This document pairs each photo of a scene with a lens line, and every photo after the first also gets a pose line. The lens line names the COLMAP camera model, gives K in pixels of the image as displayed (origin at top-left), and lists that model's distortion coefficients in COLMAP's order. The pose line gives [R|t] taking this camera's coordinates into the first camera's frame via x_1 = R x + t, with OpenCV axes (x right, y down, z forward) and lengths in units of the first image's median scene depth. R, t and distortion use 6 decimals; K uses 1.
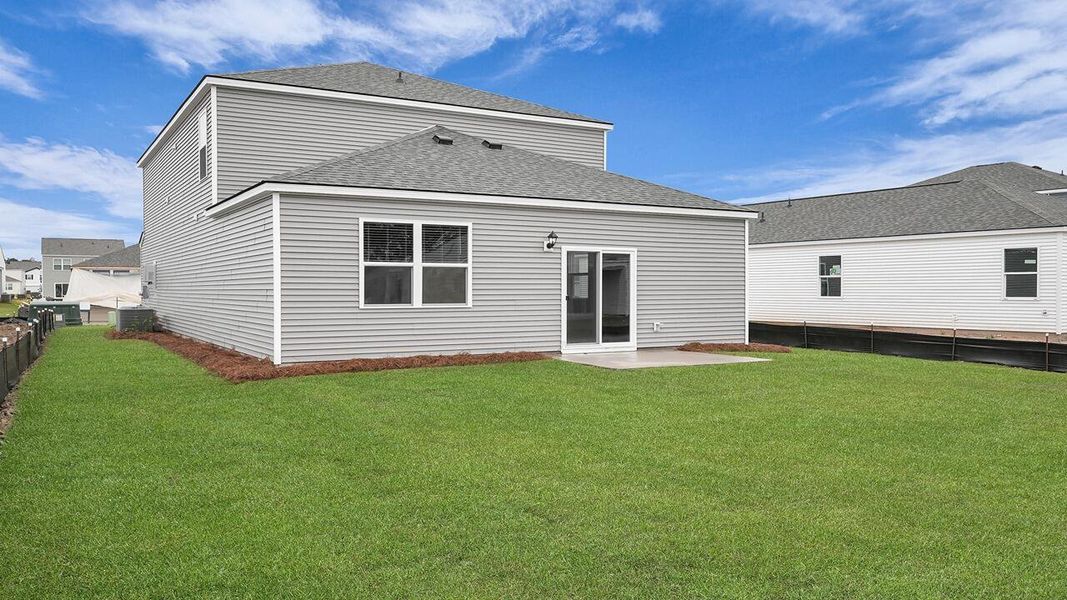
lens RADIAL K [[855.4, 0, 530.0], [0, 855.4, 297.3], [0, 0, 1]] dist [0.004124, 0.001222]
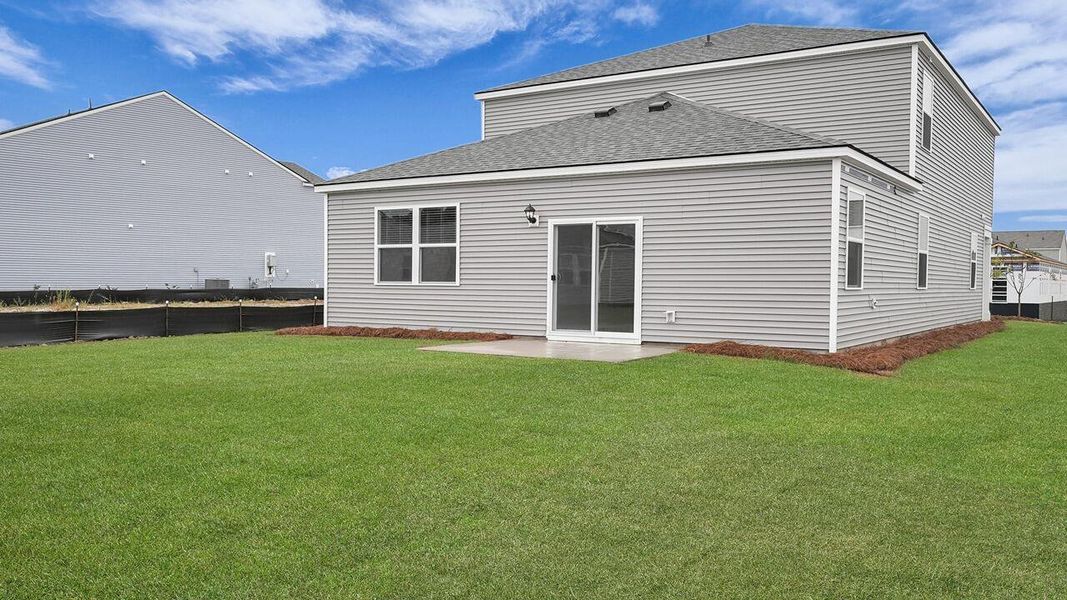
lens RADIAL K [[899.3, 0, 531.9], [0, 899.3, 303.2], [0, 0, 1]] dist [0.016267, 0.002594]
pose [[0.445659, 0.024855, -0.894858, 0.887028], [-0.016444, 0.999673, 0.019576, 0.009541], [0.895052, 0.005991, 0.445922, 0.571236]]
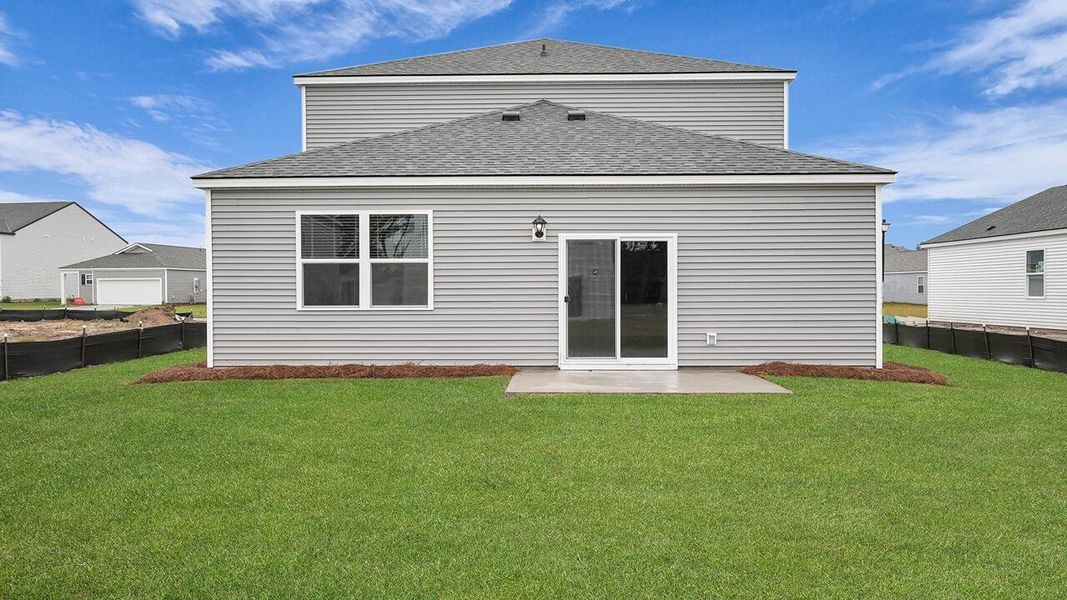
lens RADIAL K [[899.3, 0, 537.5], [0, 899.3, 300.9], [0, 0, 1]] dist [0.016267, 0.002594]
pose [[0.848411, 0.002710, -0.529332, 0.468025], [-0.002000, 0.999996, 0.001913, 0.000700], [0.529335, -0.000565, 0.848413, 0.284699]]
